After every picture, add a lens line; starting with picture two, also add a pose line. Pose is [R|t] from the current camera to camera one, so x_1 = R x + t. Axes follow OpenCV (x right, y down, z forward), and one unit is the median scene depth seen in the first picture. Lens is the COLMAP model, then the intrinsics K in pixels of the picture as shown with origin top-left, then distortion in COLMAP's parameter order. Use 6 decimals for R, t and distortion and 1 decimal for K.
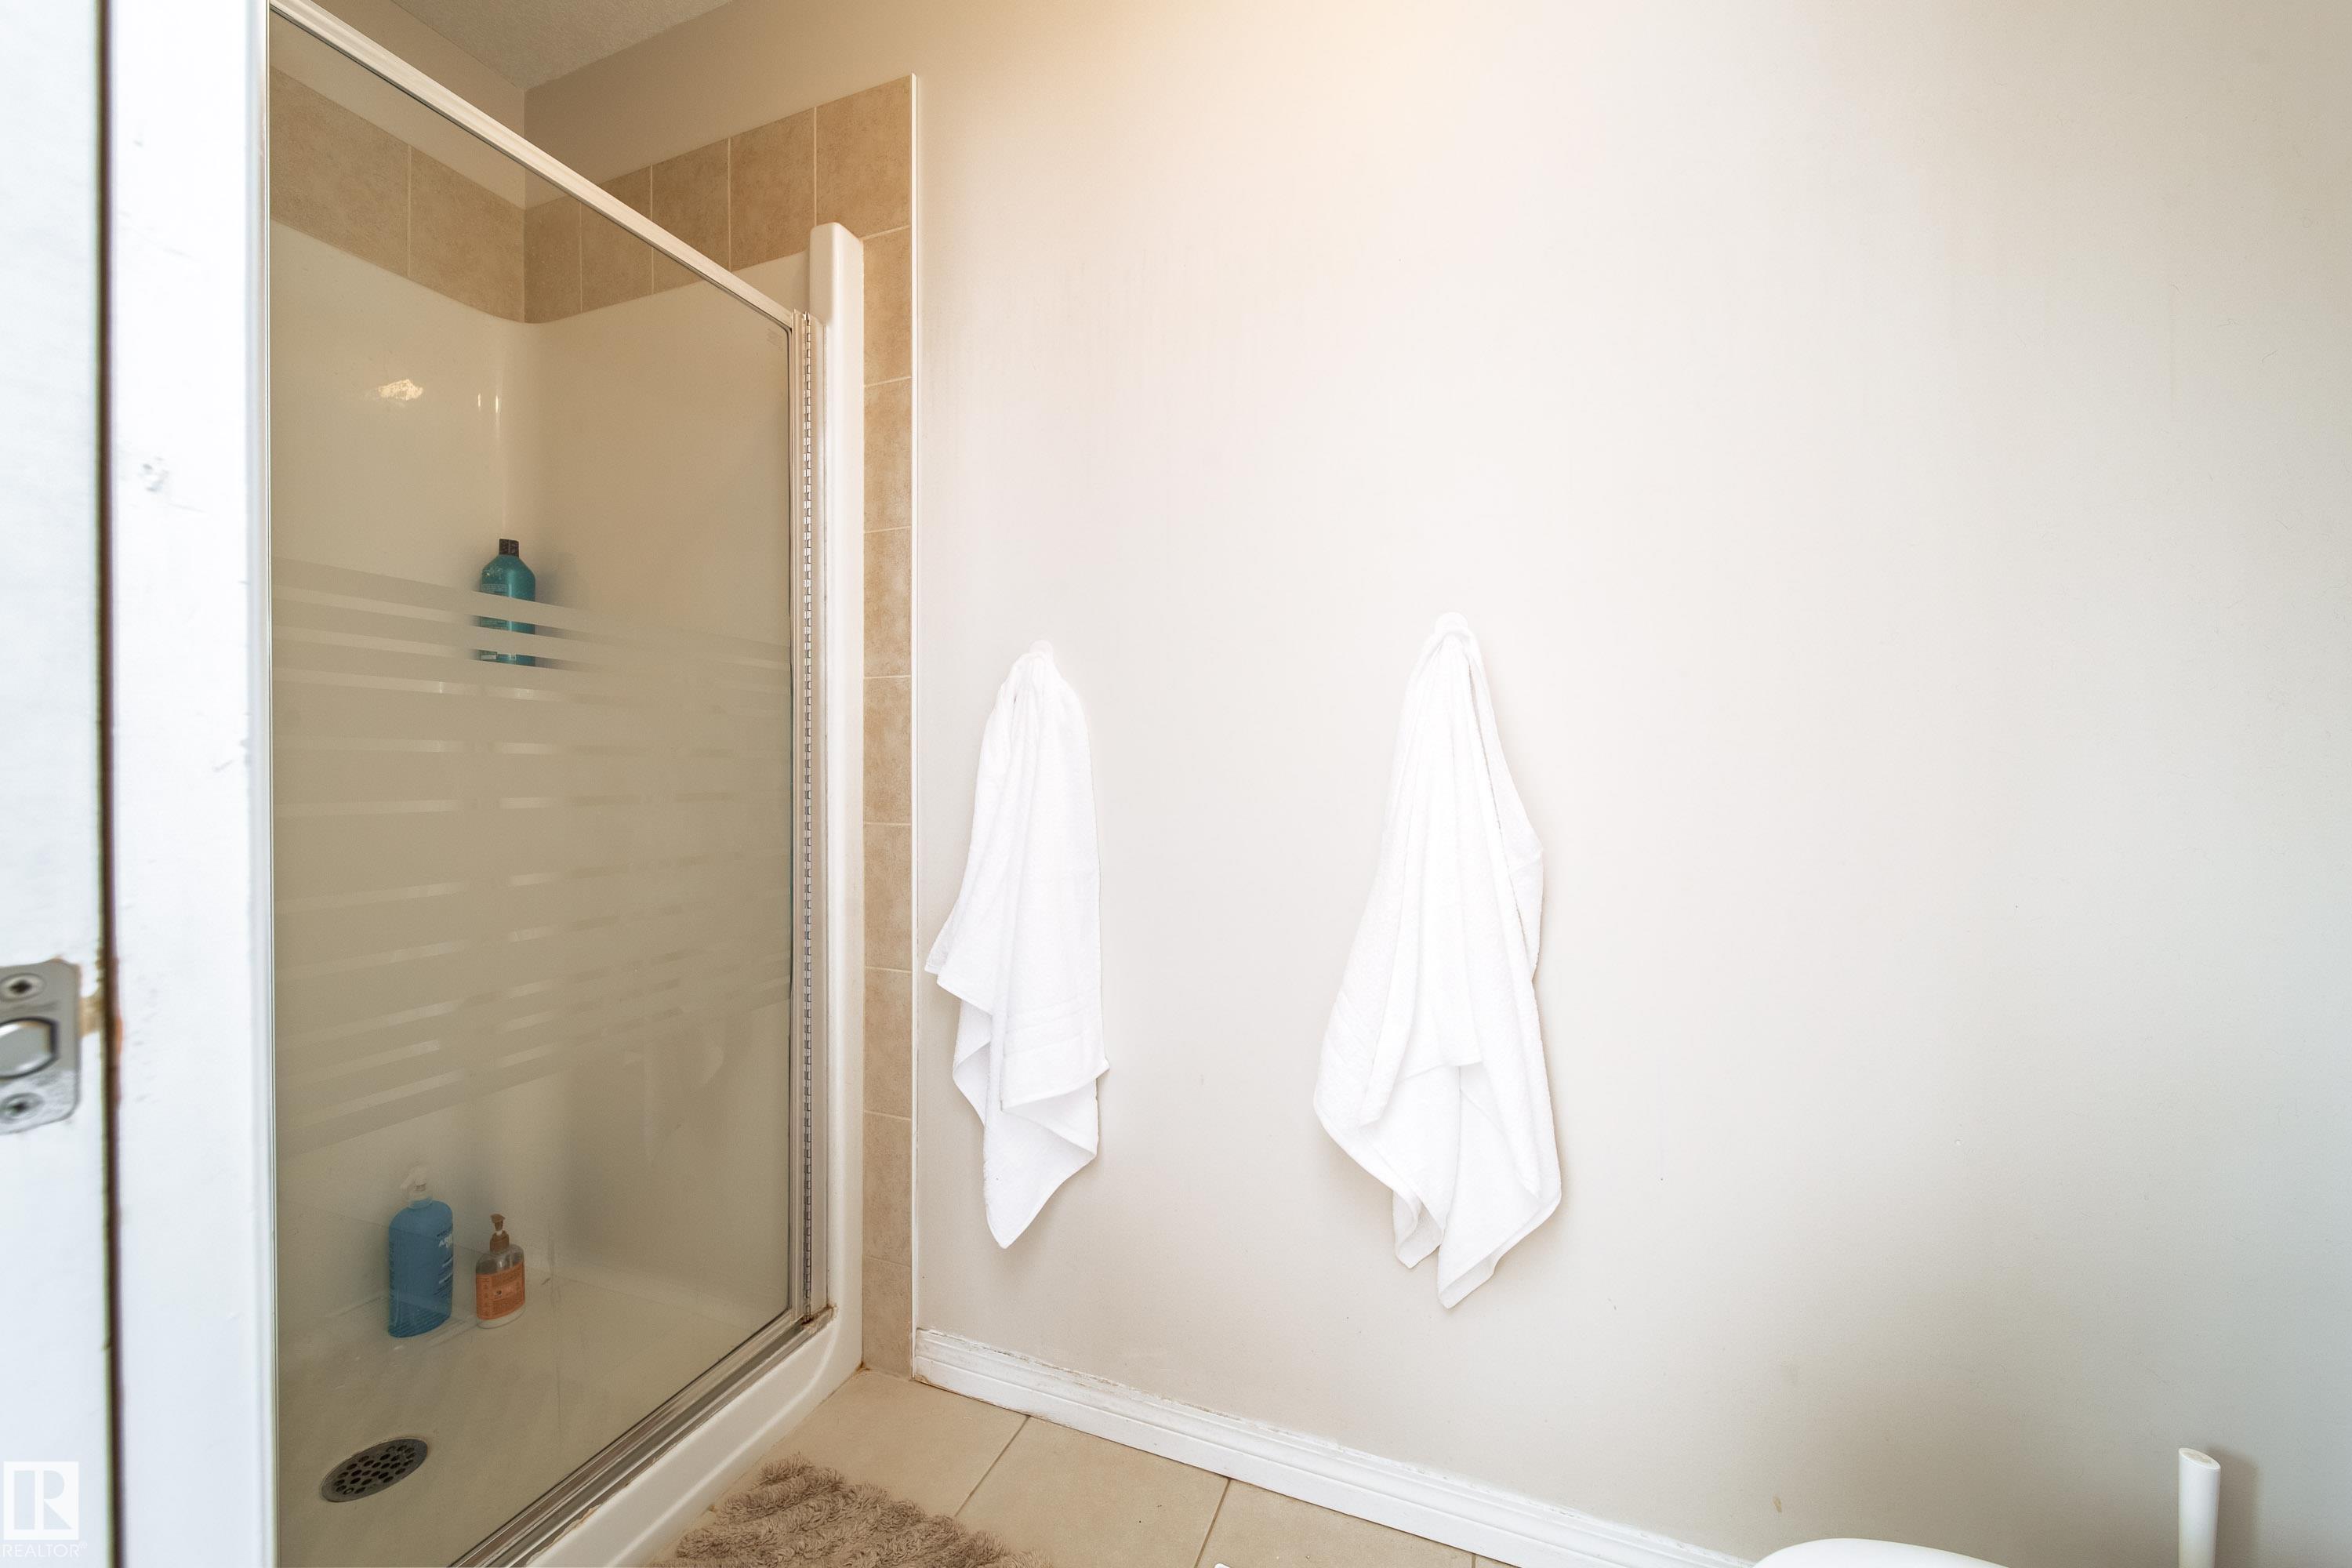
lens RADIAL K [[841.2, 0, 1192.4], [0, 841.2, 775.5], [0, 0, 1]] dist [0.000155, -0.000400]
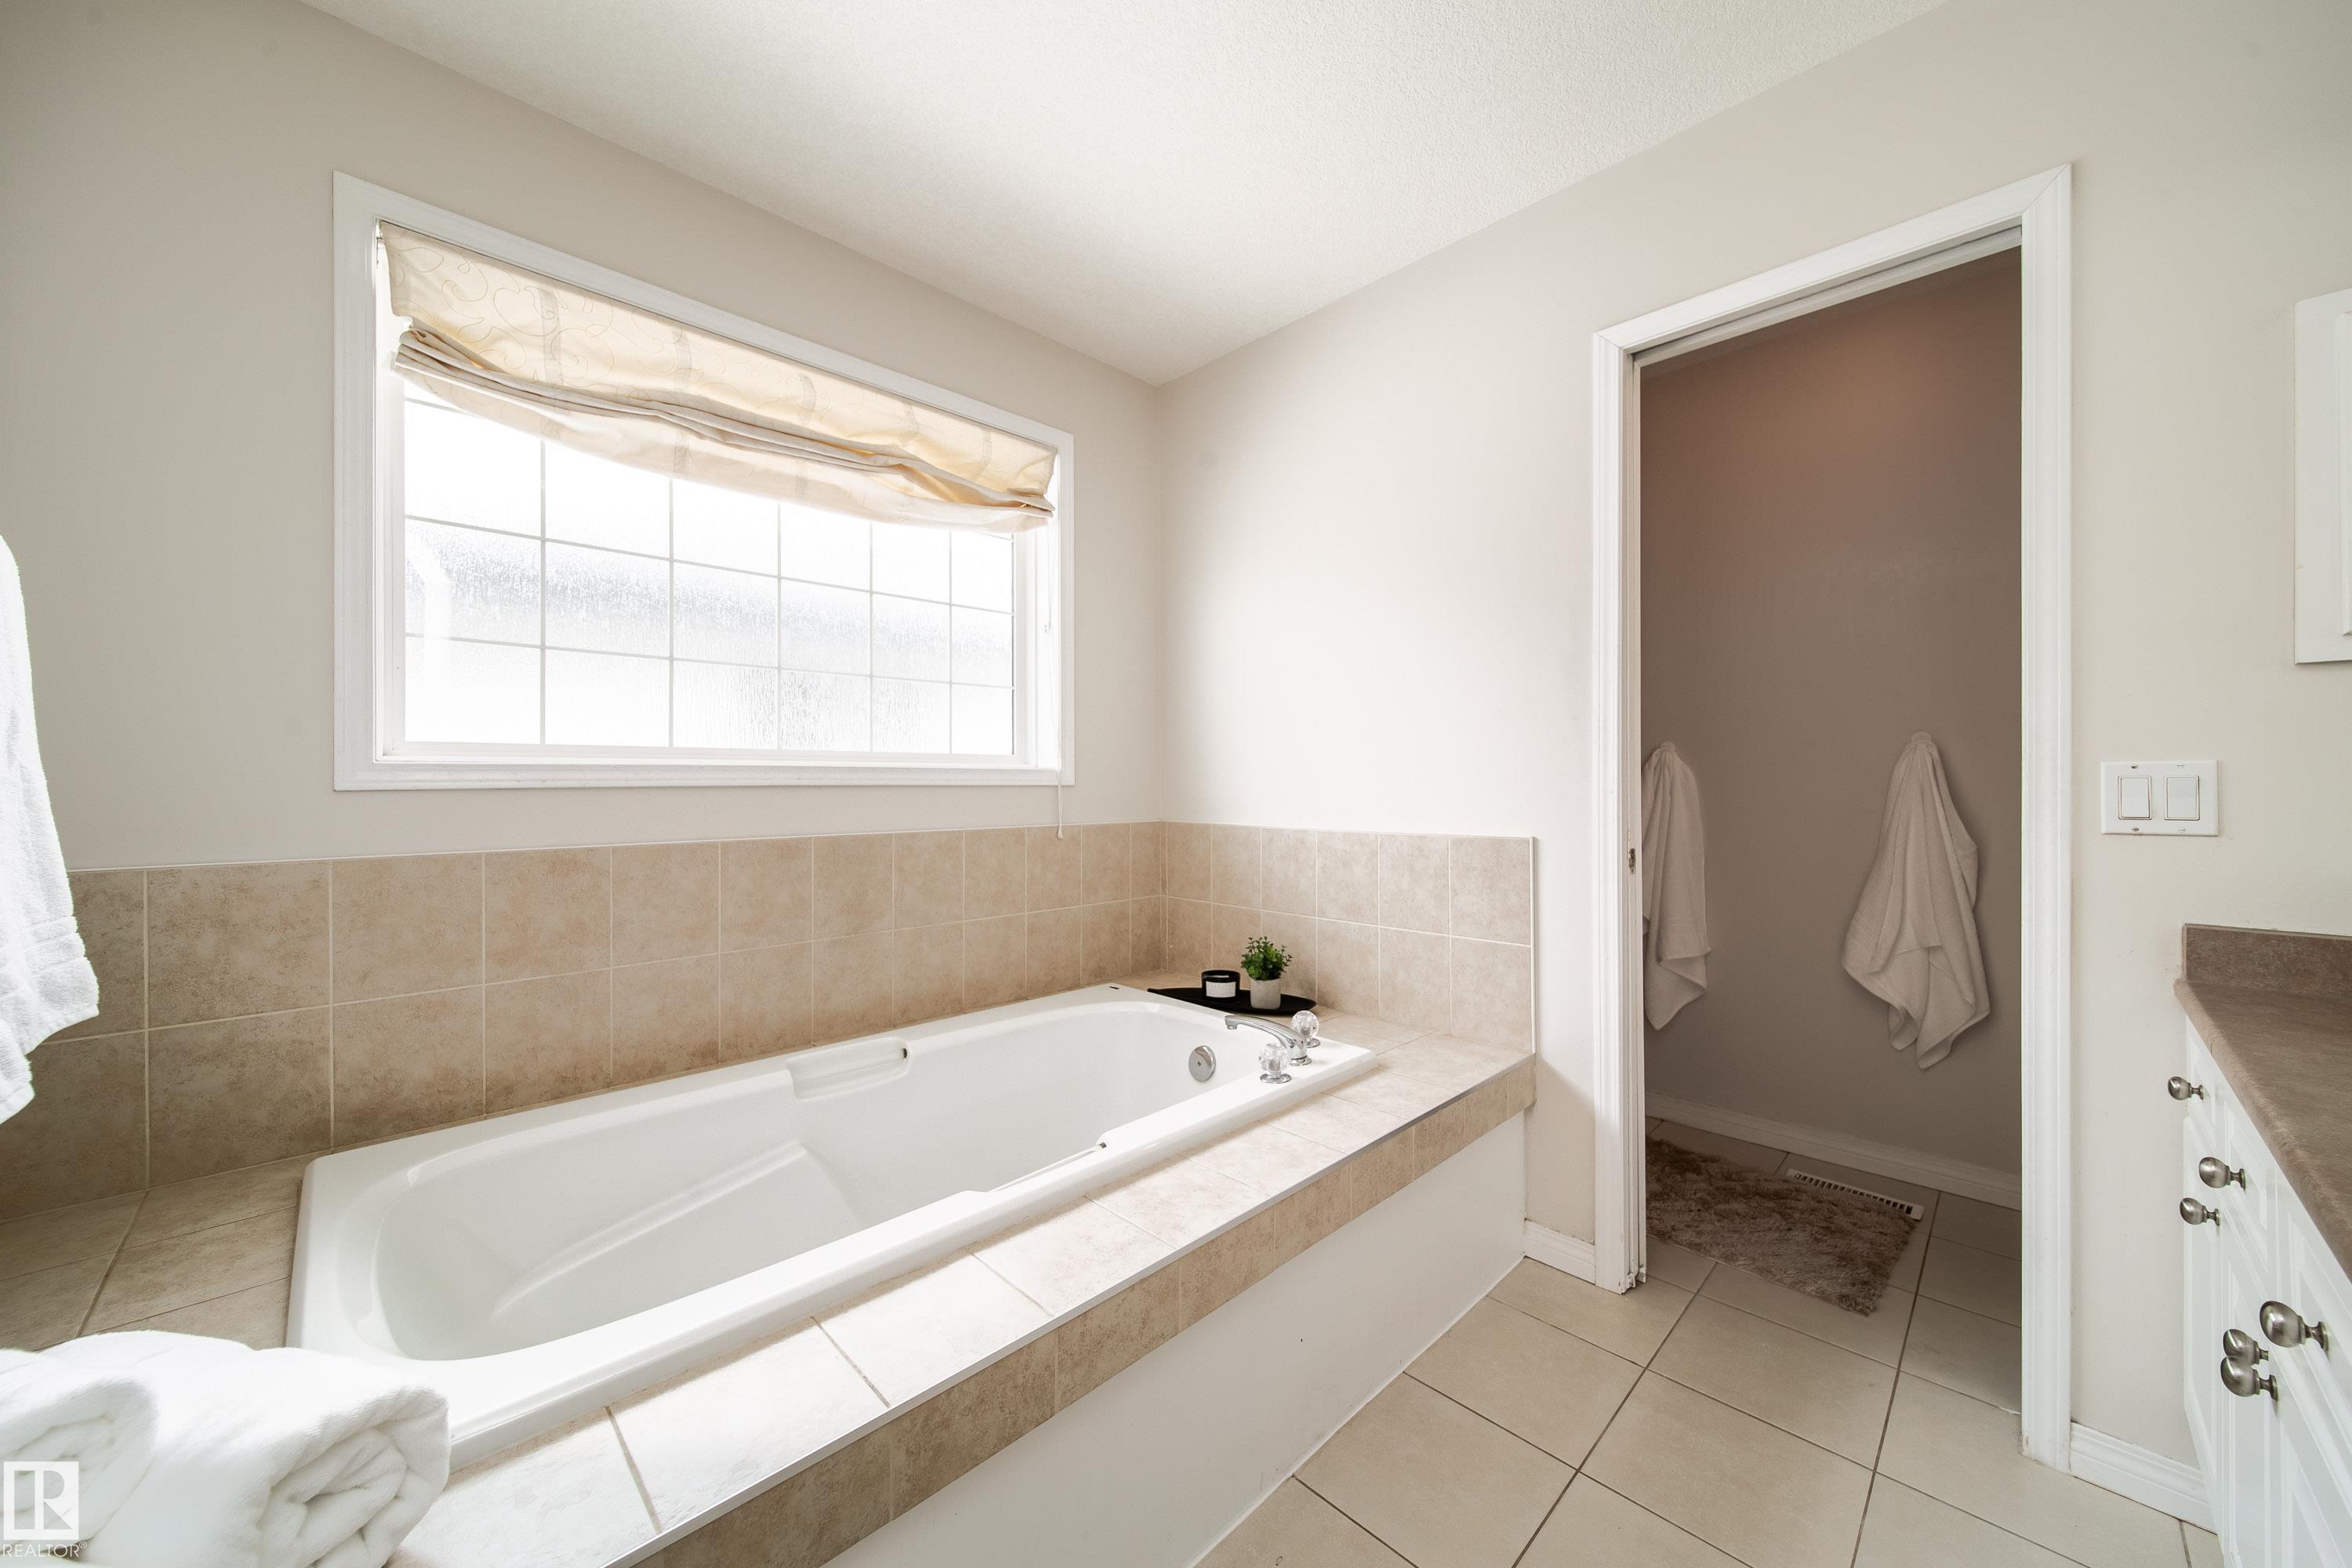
lens RADIAL K [[841.2, 0, 1170.7], [0, 841.2, 773.3], [0, 0, 1]] dist [0.000155, -0.000400]
pose [[0.902461, -0.006747, -0.430719, -0.491253], [-0.001125, 0.999837, -0.018019, -0.055882], [0.430770, 0.016746, 0.902306, -1.747270]]
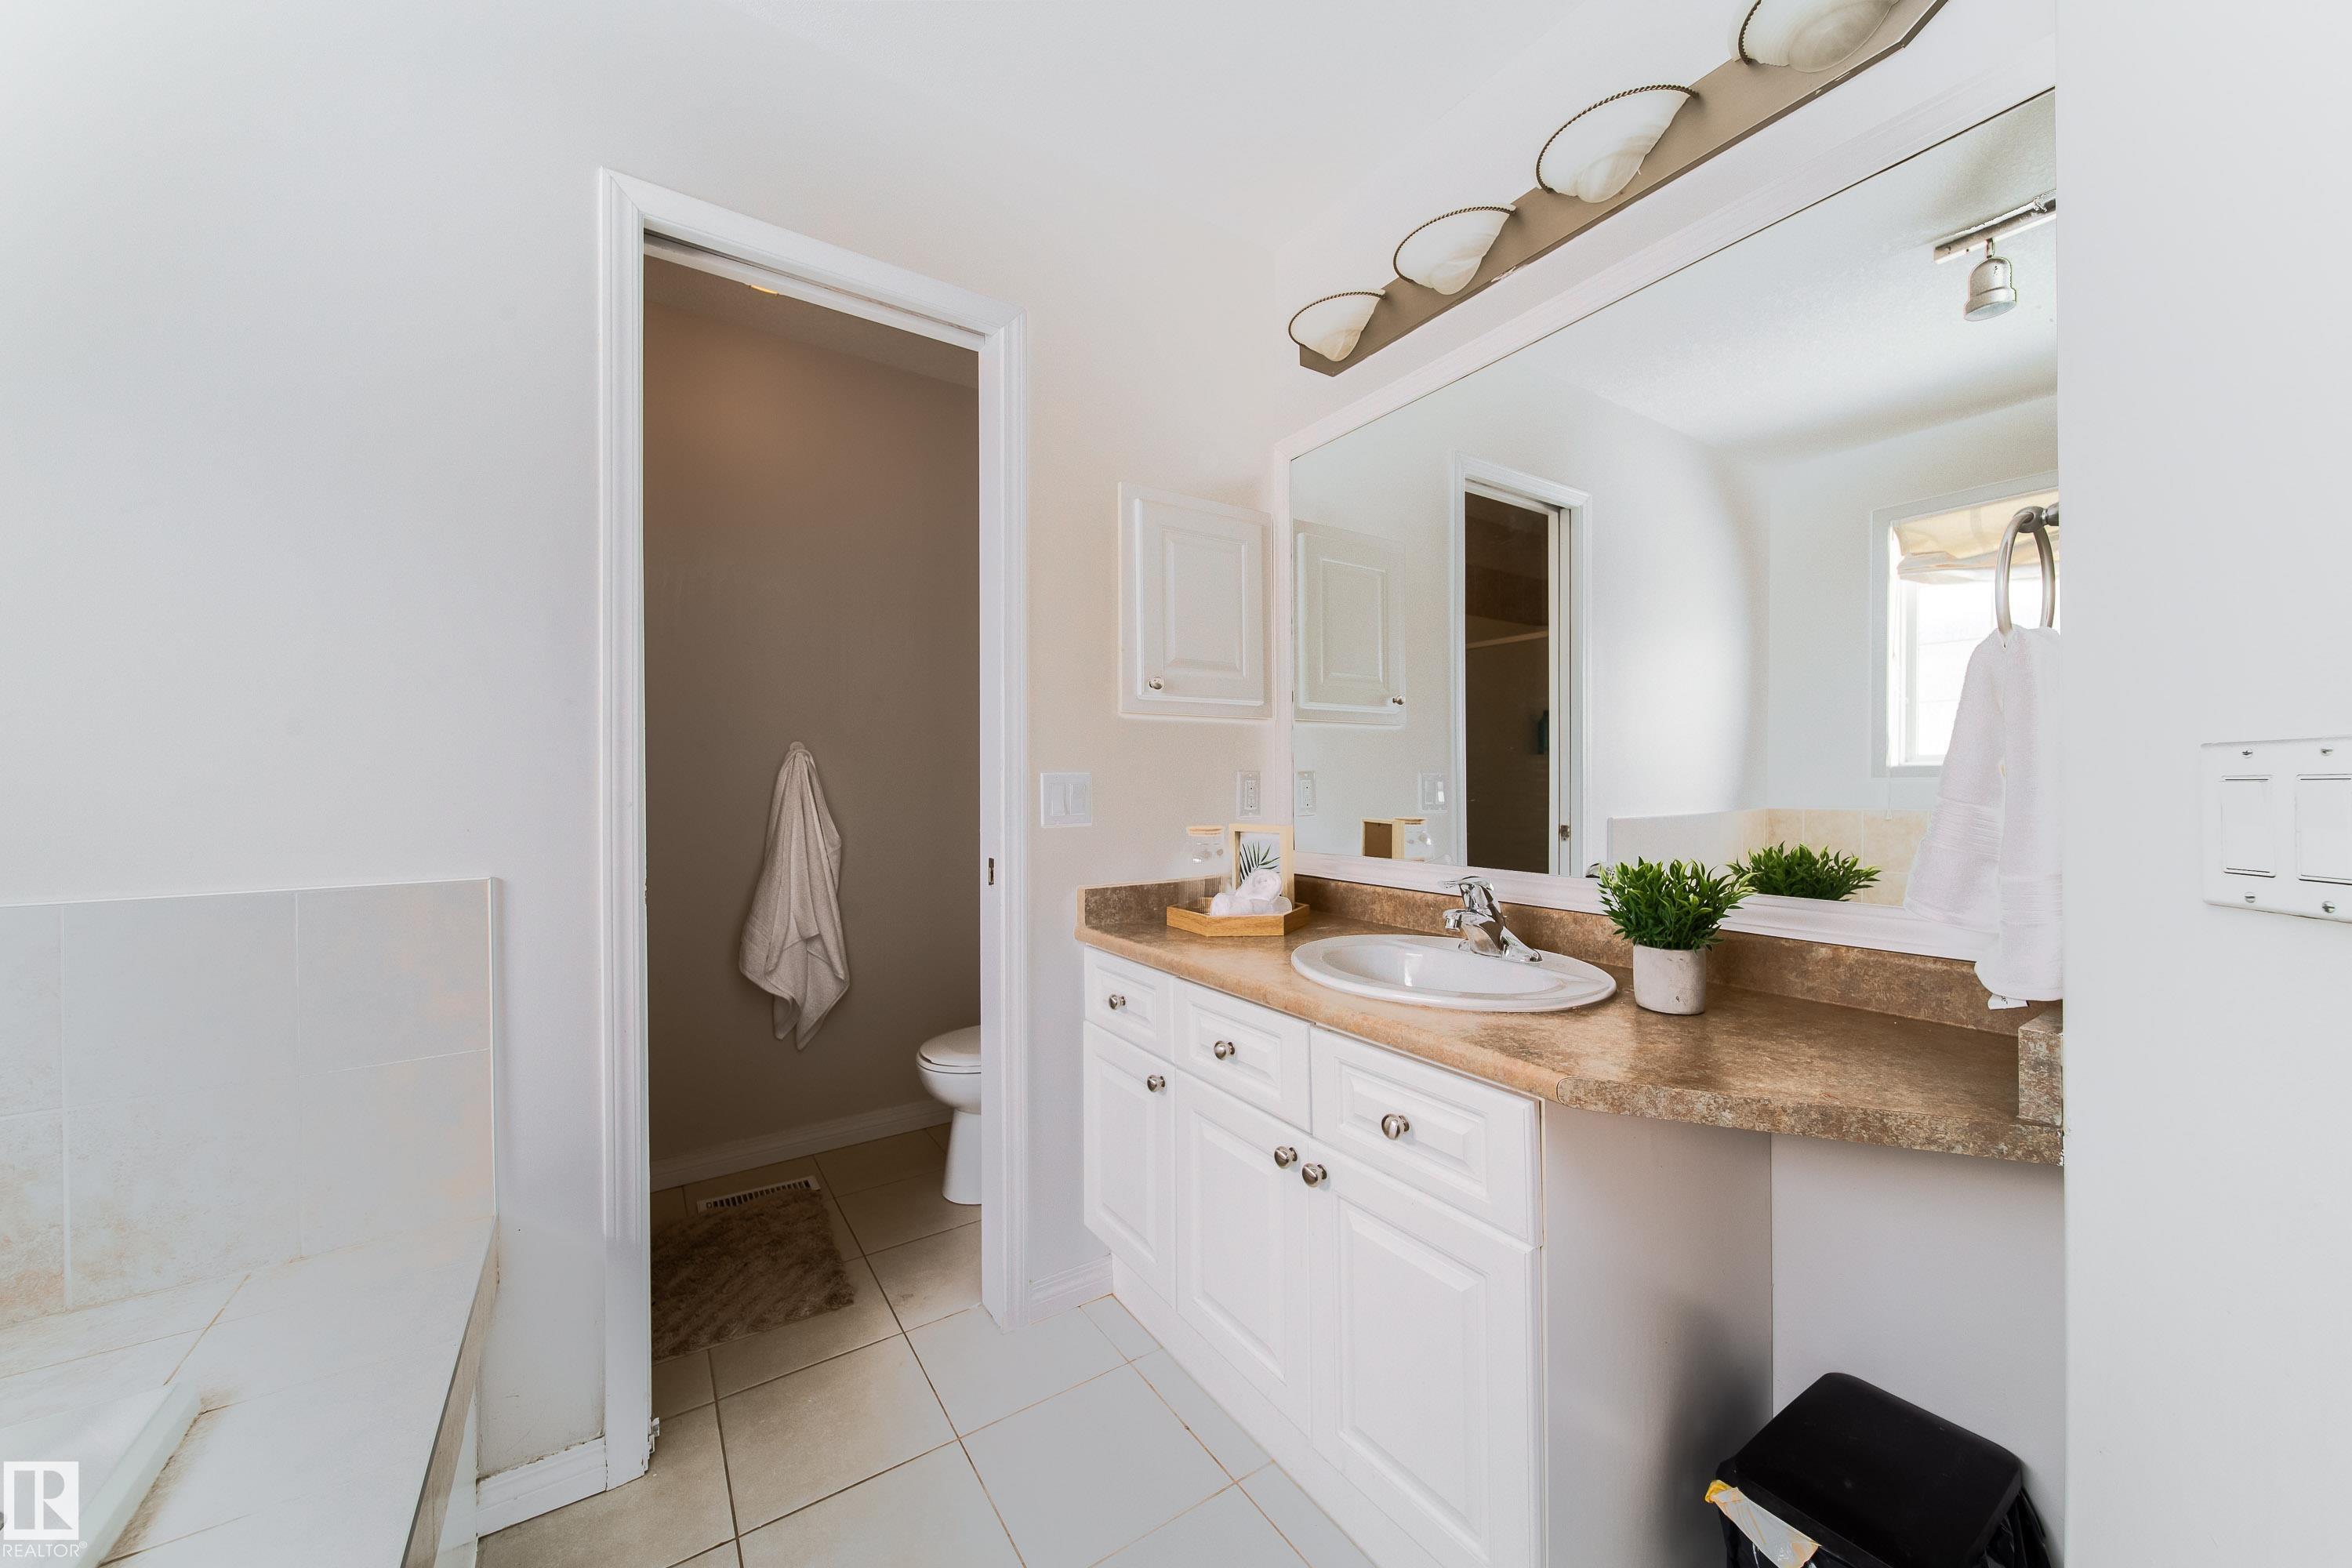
lens RADIAL K [[841.2, 0, 1192.7], [0, 841.2, 777.9], [0, 0, 1]] dist [0.000155, -0.000400]
pose [[0.582472, -0.000534, 0.812851, -0.956968], [0.011915, 0.999898, -0.007881, -0.070131], [-0.812763, 0.014276, 0.582419, -1.237734]]
